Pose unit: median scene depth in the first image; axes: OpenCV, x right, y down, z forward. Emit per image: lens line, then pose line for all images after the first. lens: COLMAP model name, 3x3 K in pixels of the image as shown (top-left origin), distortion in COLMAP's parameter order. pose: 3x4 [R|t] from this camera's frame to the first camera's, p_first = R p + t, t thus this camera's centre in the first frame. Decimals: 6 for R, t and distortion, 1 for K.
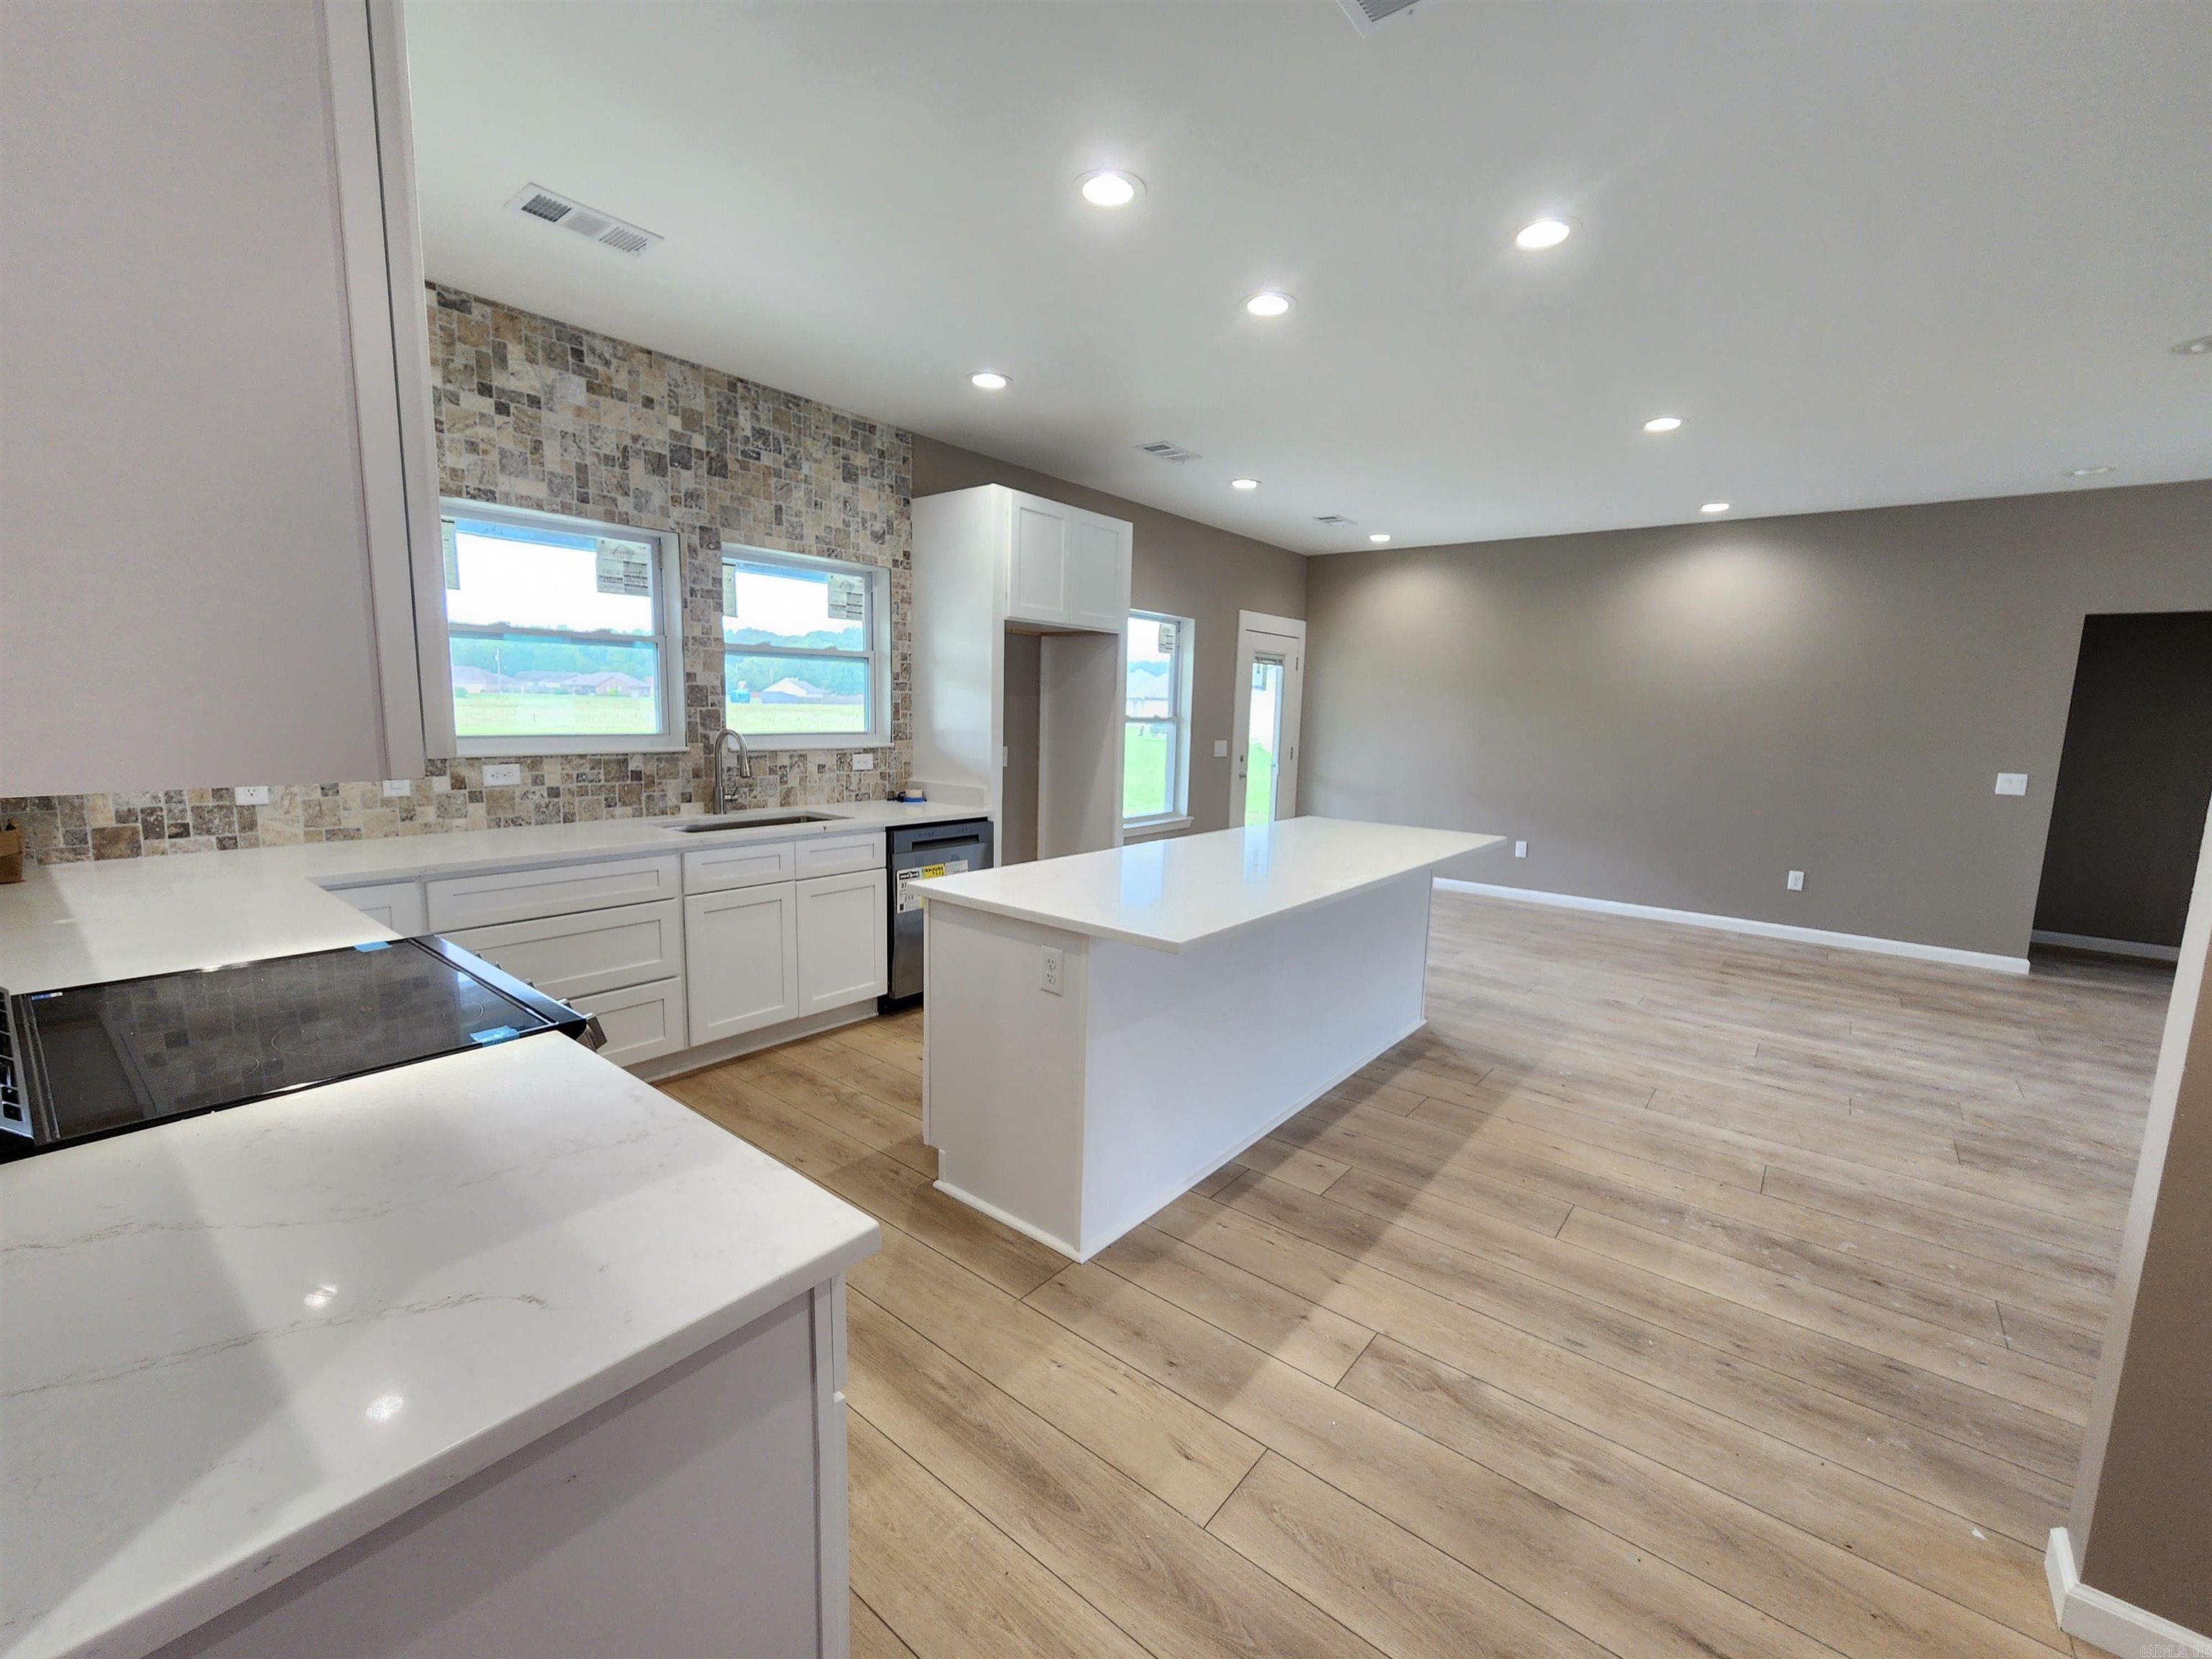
lens RADIAL K [[912.4, 0, 1106.0], [0, 912.4, 829.5], [0, 0, 1]] dist [-0.001553, -0.000188]
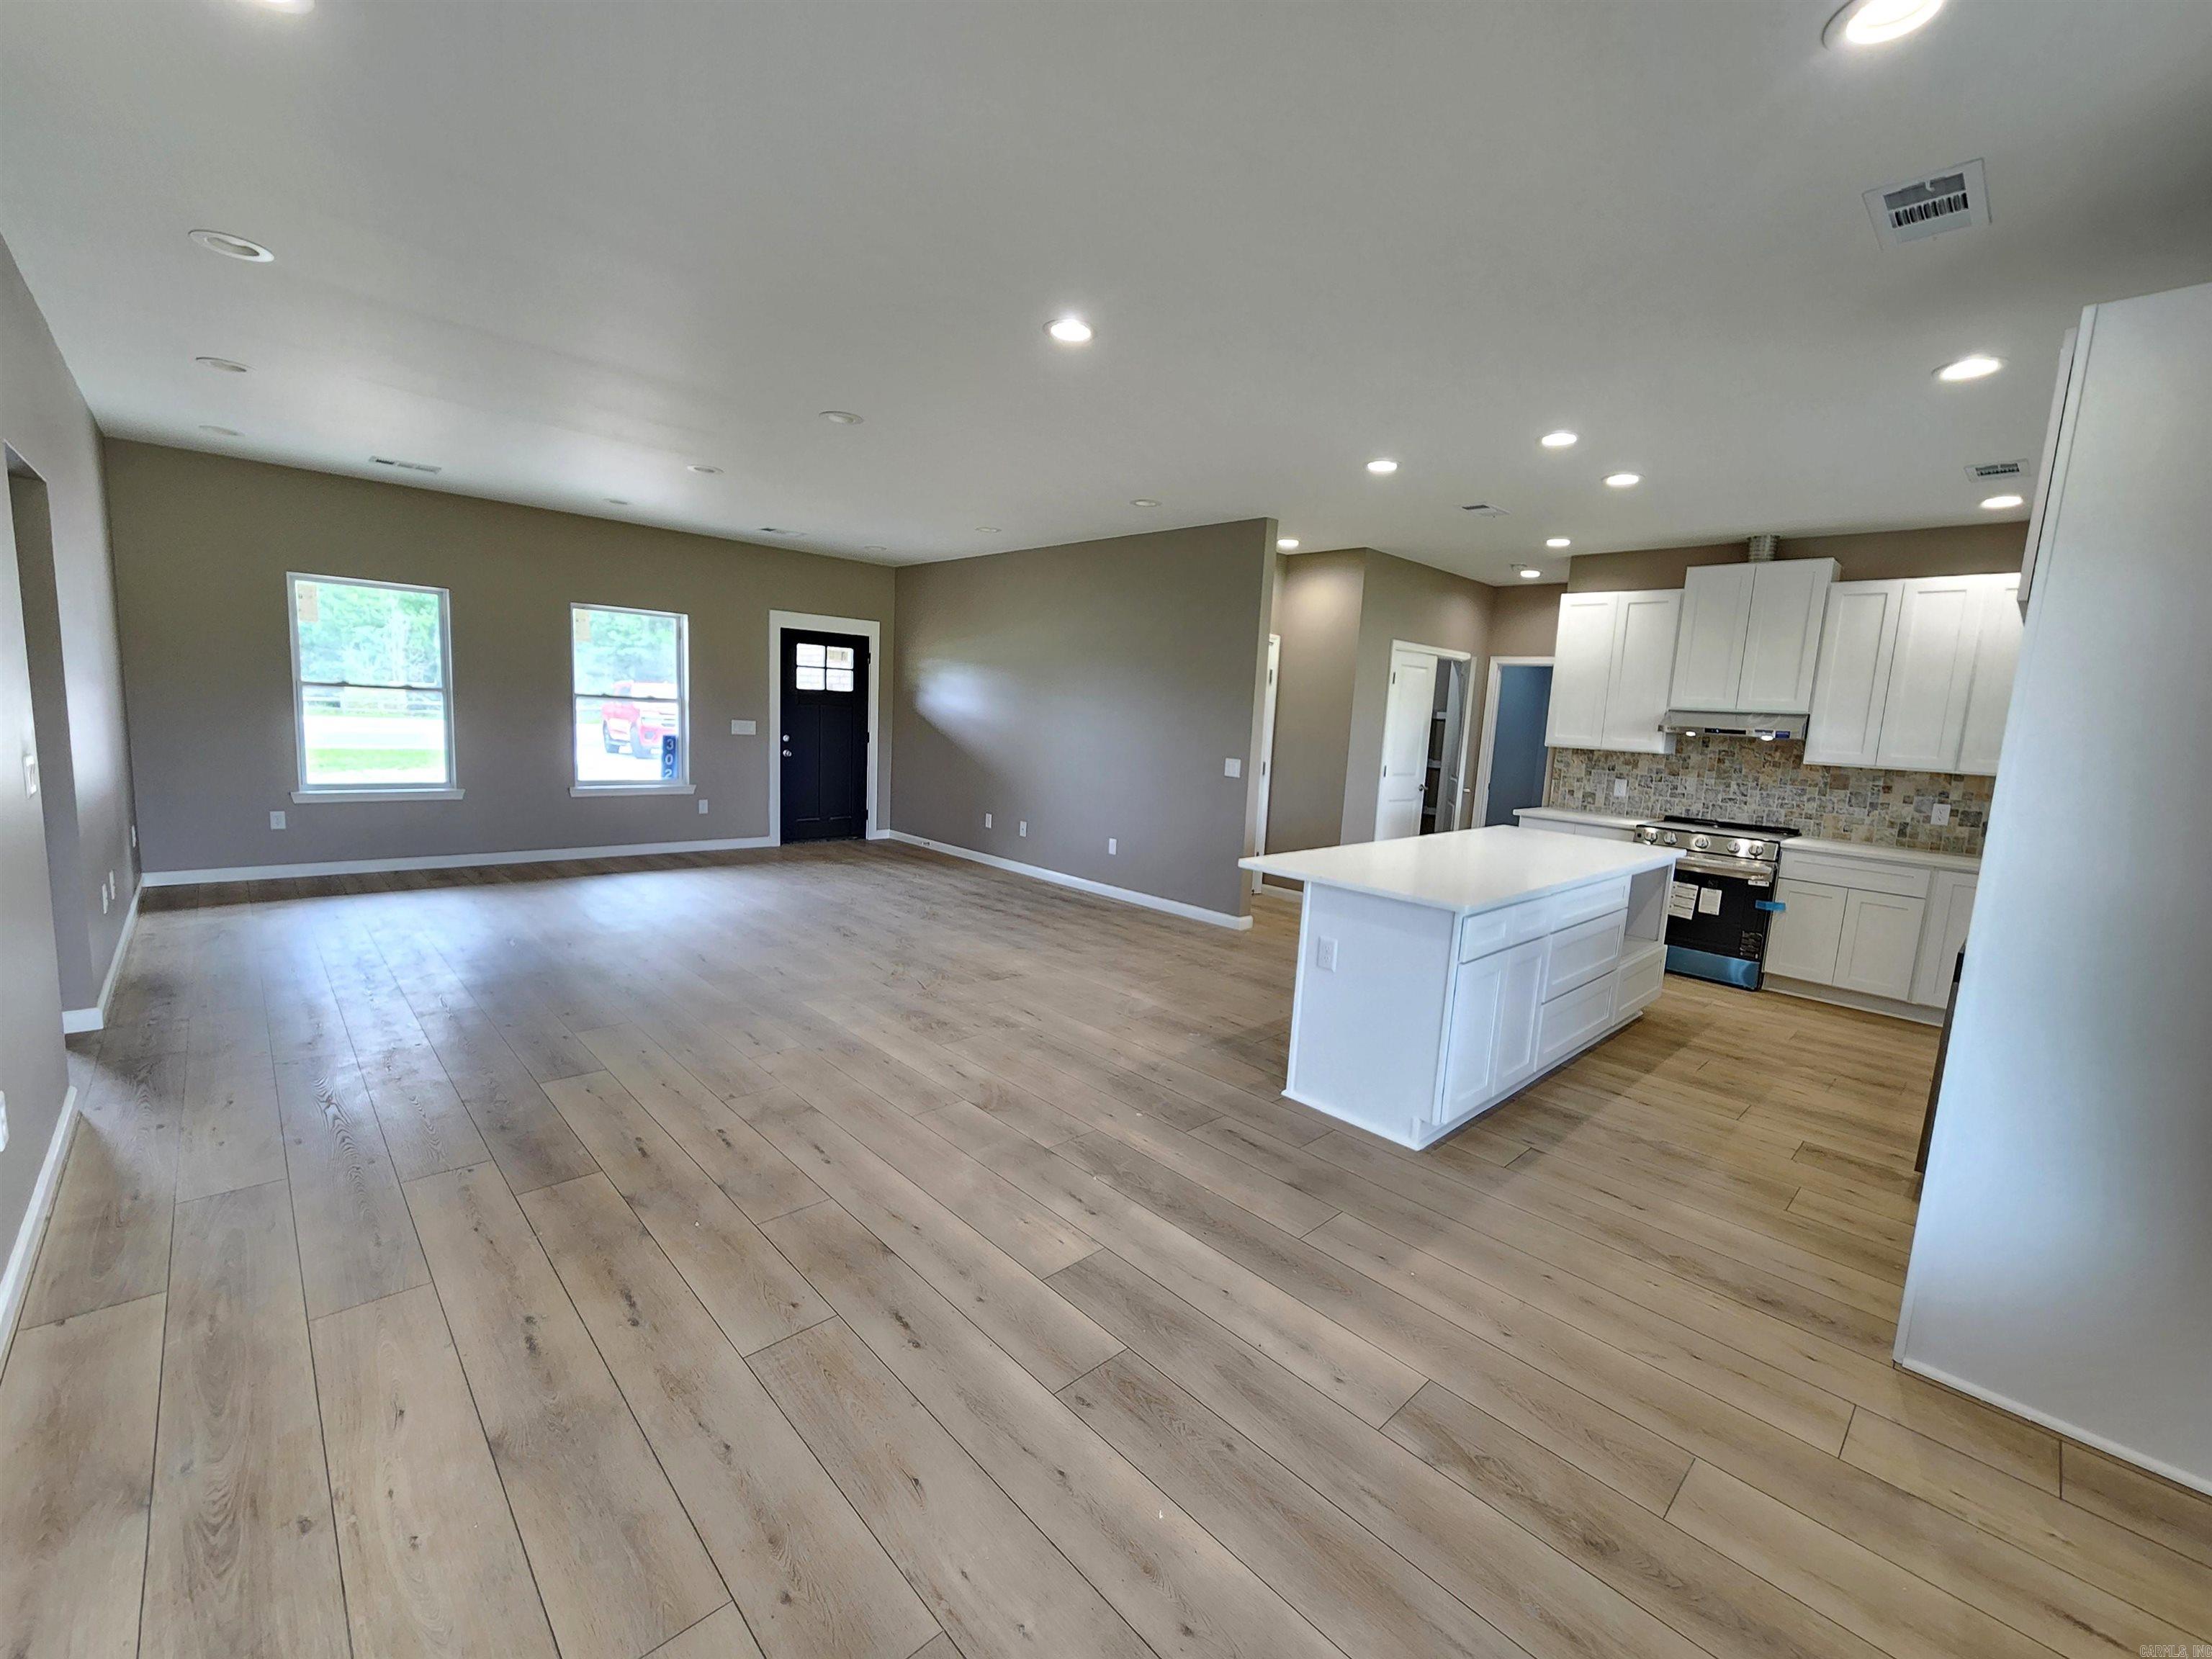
lens RADIAL K [[925.3, 0, 1113.9], [0, 925.3, 825.0], [0, 0, 1]] dist [-0.001194, -0.000060]
pose [[-0.989163, -0.097197, 0.110038, 0.489004], [-0.065055, 0.962054, 0.264989, -0.278031], [-0.131619, 0.254959, -0.957952, 2.003143]]
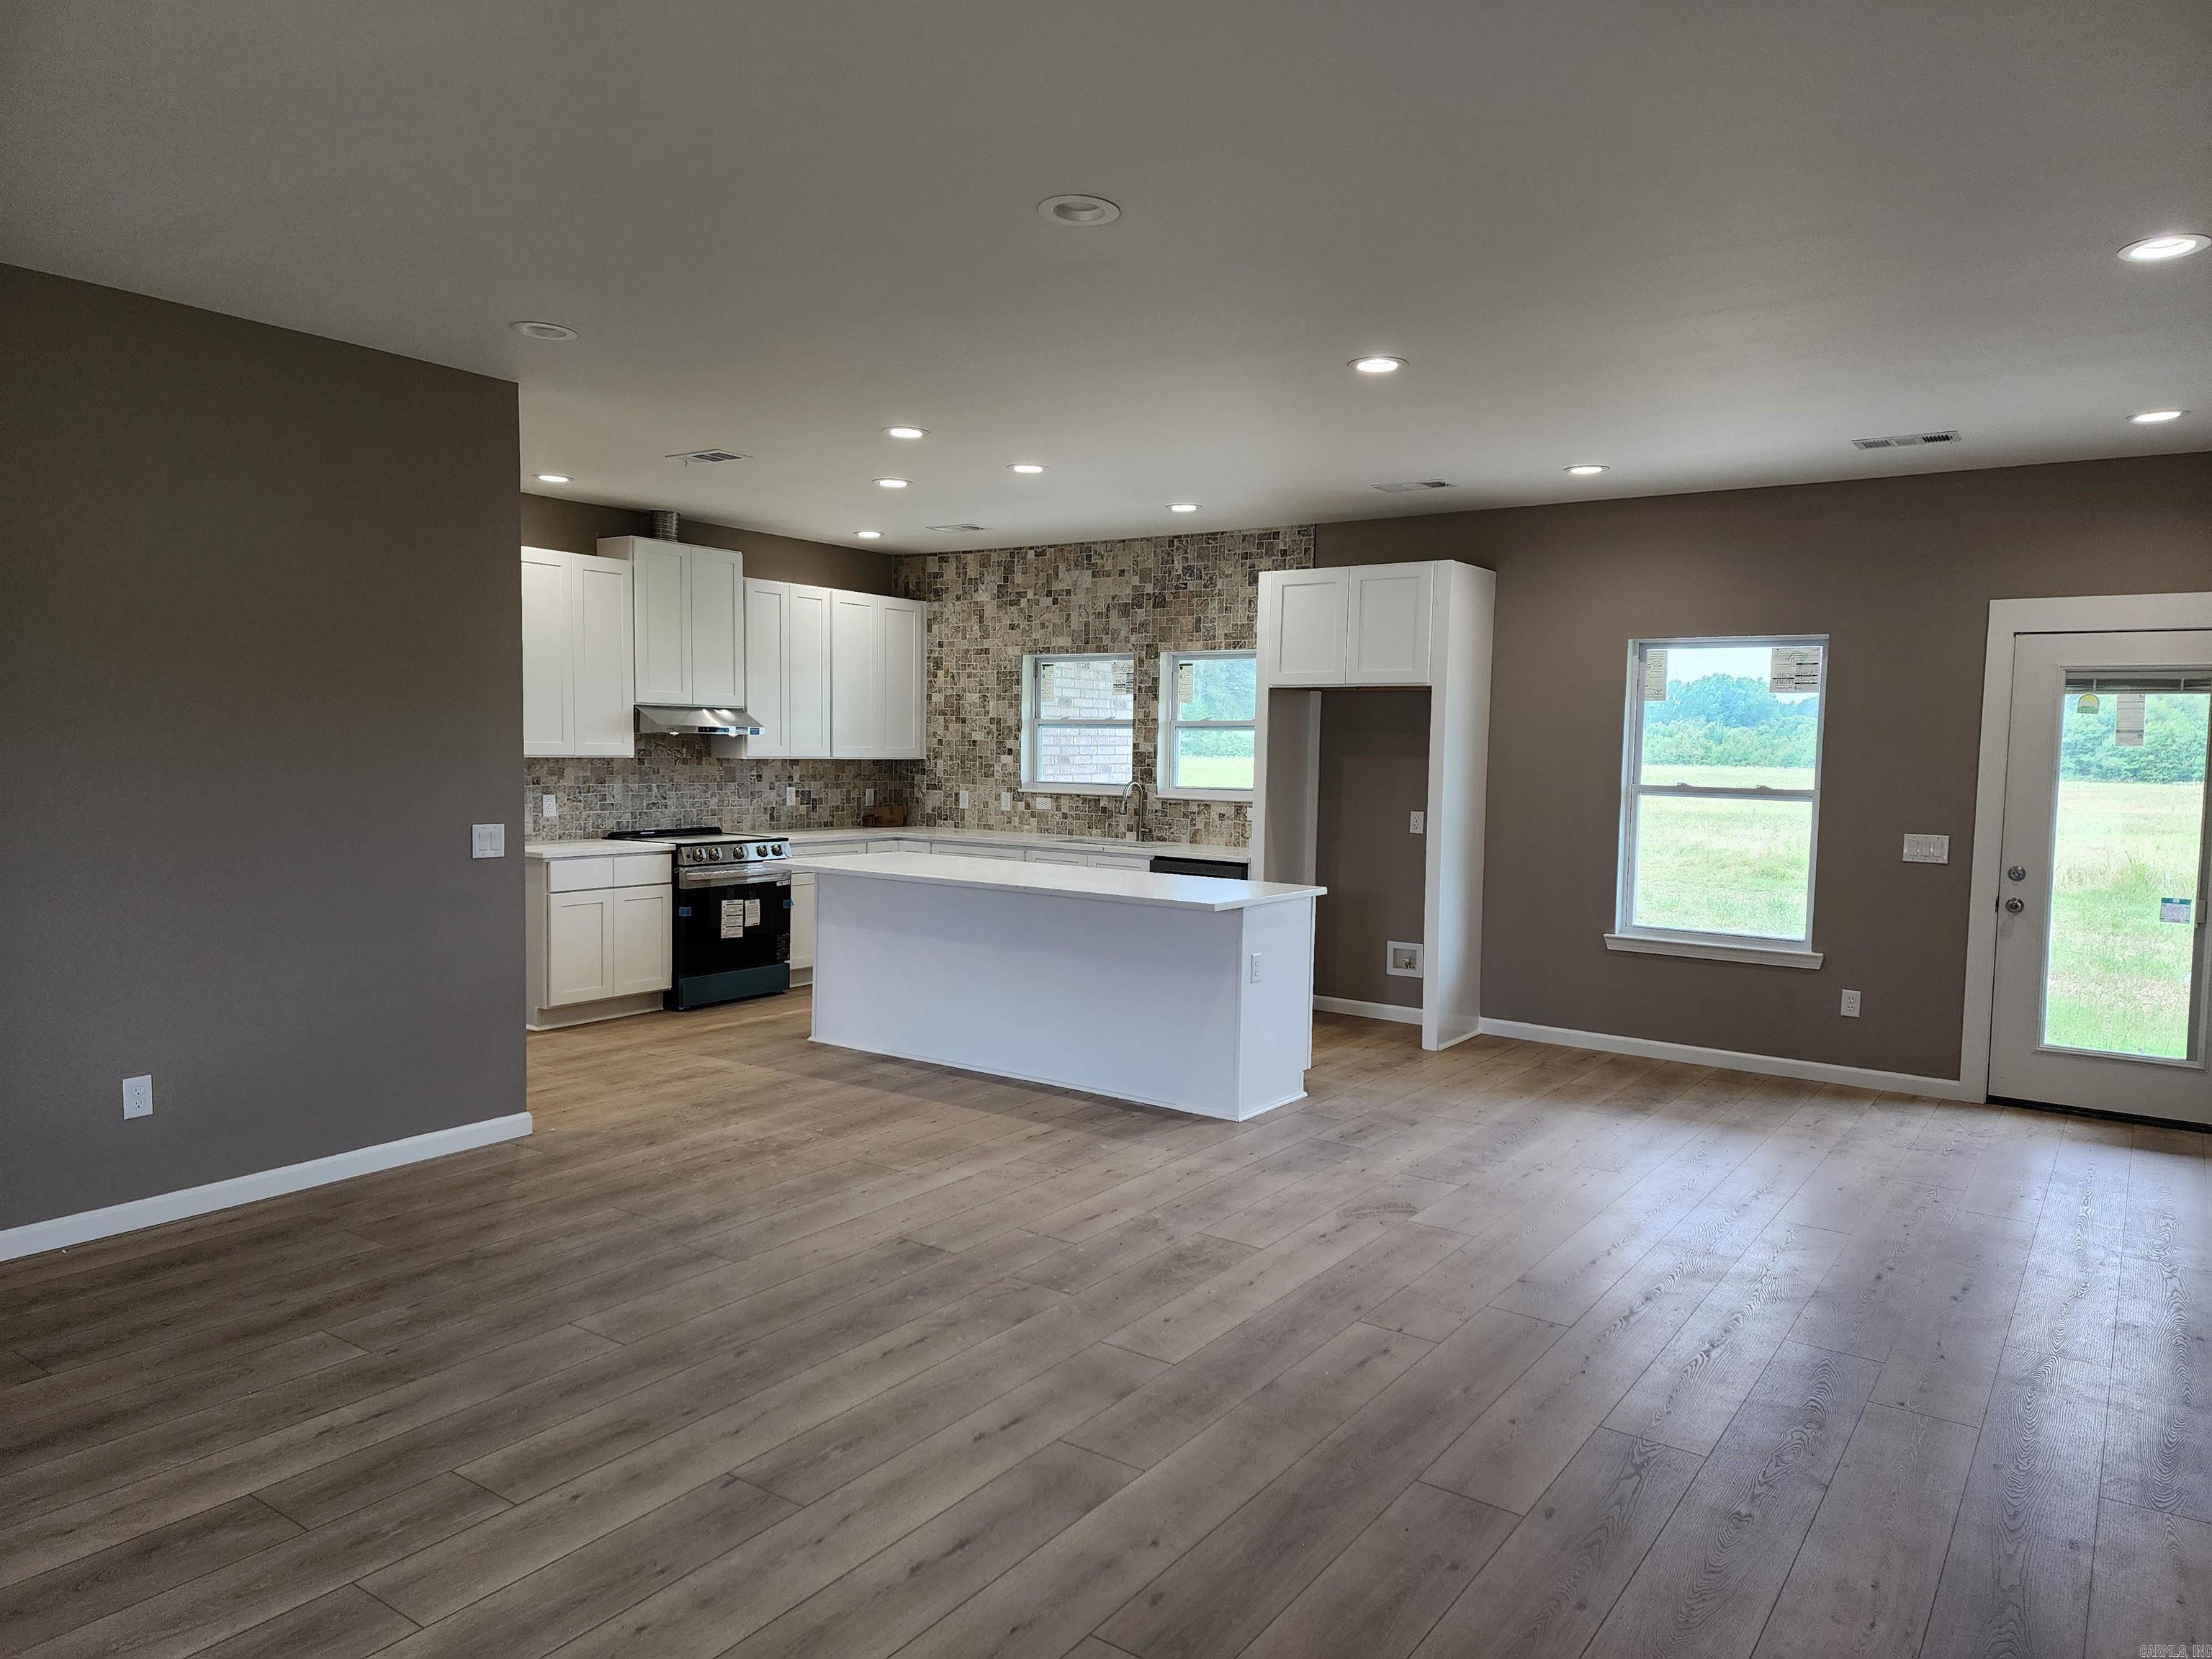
lens RADIAL K [[1448.0, 0, 1120.5], [0, 1448.0, 837.3], [0, 0, 1]] dist [0.198271, -0.333899]
pose [[0.076750, 0.039285, -0.996276, 1.923906], [-0.153868, 0.987720, 0.027094, -0.083817], [0.985106, 0.151215, 0.081853, 0.826831]]
